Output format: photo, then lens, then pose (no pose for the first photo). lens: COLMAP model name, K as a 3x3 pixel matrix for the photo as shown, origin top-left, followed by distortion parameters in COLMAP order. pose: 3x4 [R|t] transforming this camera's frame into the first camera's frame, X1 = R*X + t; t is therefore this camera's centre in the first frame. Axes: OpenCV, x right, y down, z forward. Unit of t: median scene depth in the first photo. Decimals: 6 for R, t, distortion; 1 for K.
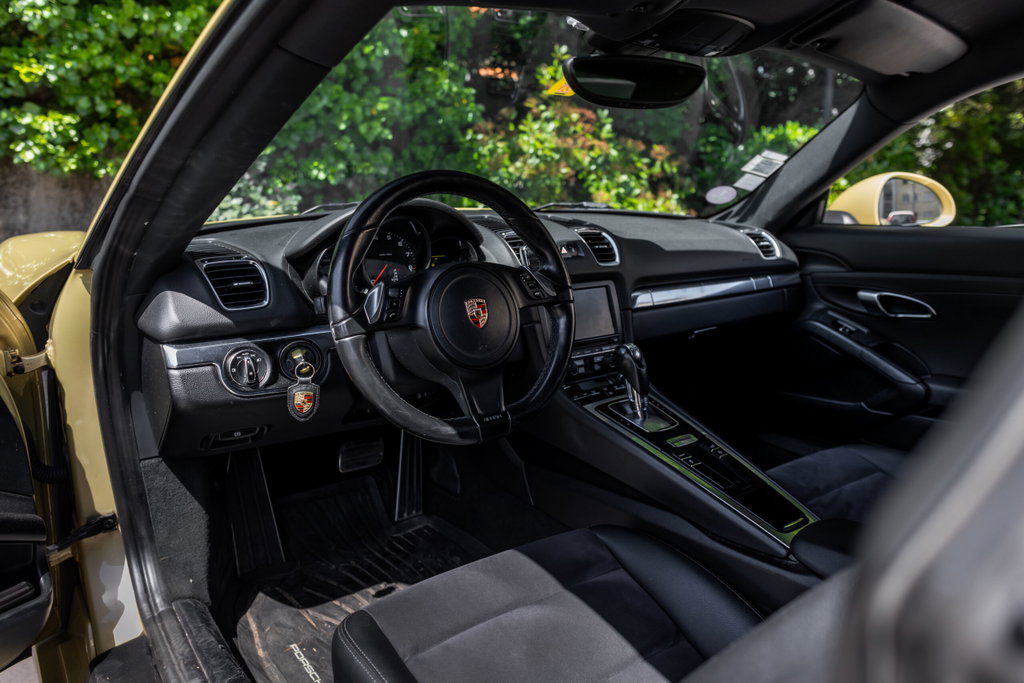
lens RADIAL K [[723.6, 0, 505.4], [0, 723.6, 338.2], [0, 0, 1]] dist [0.005536, -0.005840]
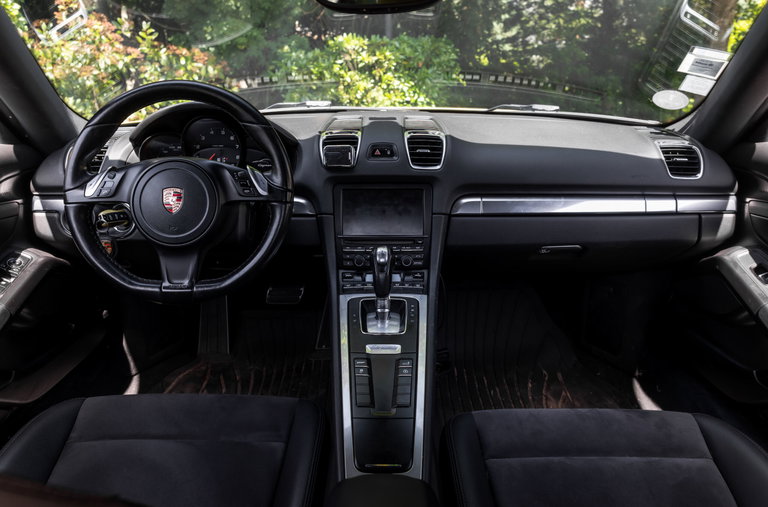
lens RADIAL K [[542.7, 0, 384.9], [0, 542.7, 251.9], [0, 0, 1]] dist [0.005536, -0.005840]
pose [[0.807805, 0.177325, -0.562145, 0.552989], [-0.119791, 0.983163, 0.137991, -0.084865], [0.577149, -0.044129, 0.815445, 0.321824]]
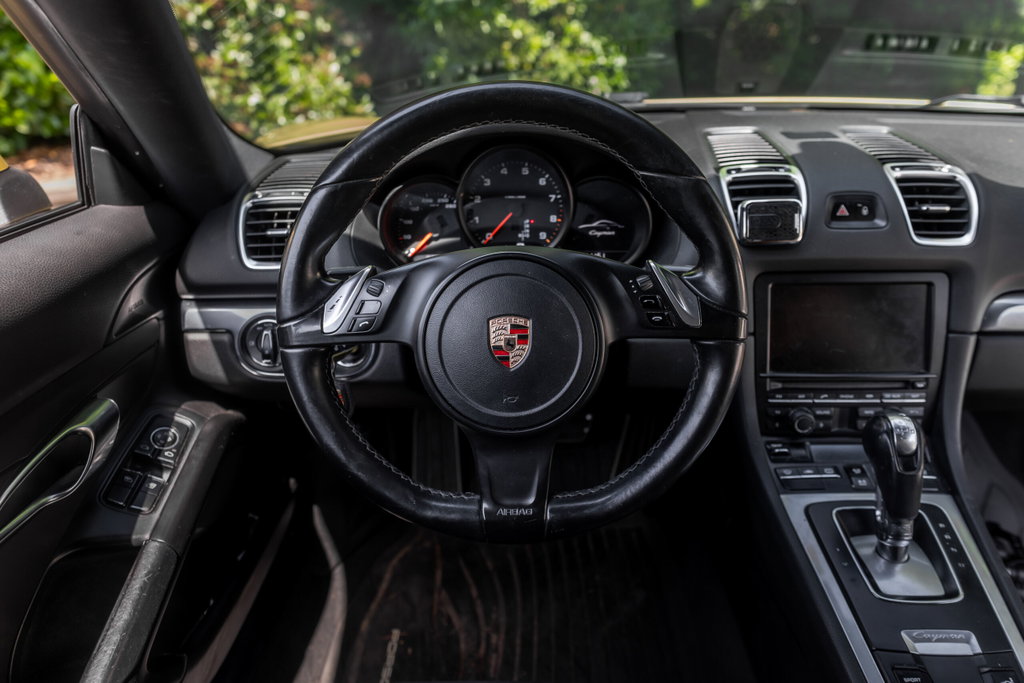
lens RADIAL K [[723.6, 0, 511.6], [0, 723.6, 336.8], [0, 0, 1]] dist [0.005536, -0.005840]
pose [[0.793519, 0.225040, -0.565406, 0.207468], [-0.107630, 0.966364, 0.233574, -0.125608], [0.598951, -0.124491, 0.791049, 0.380729]]
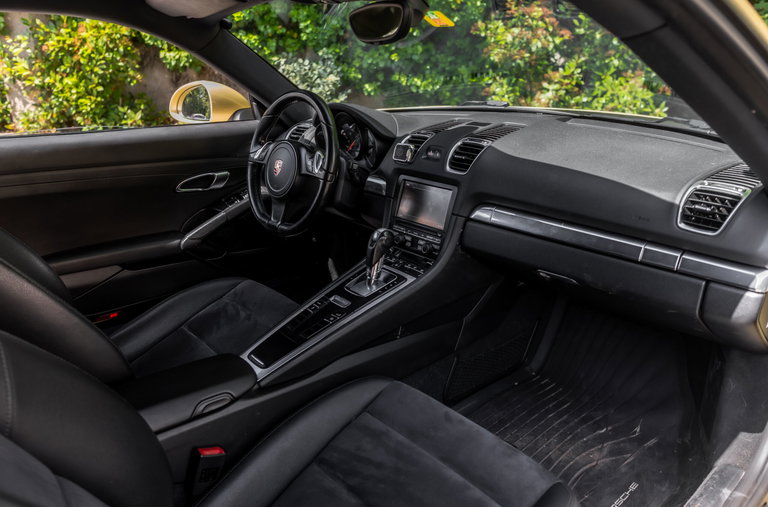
lens RADIAL K [[542.7, 0, 379.8], [0, 542.7, 253.6], [0, 0, 1]] dist [0.005536, -0.005840]
pose [[0.089783, 0.339557, -0.936291, 0.987638], [-0.191941, 0.928364, 0.318276, -0.234313], [0.977291, 0.151137, 0.148526, 0.765081]]
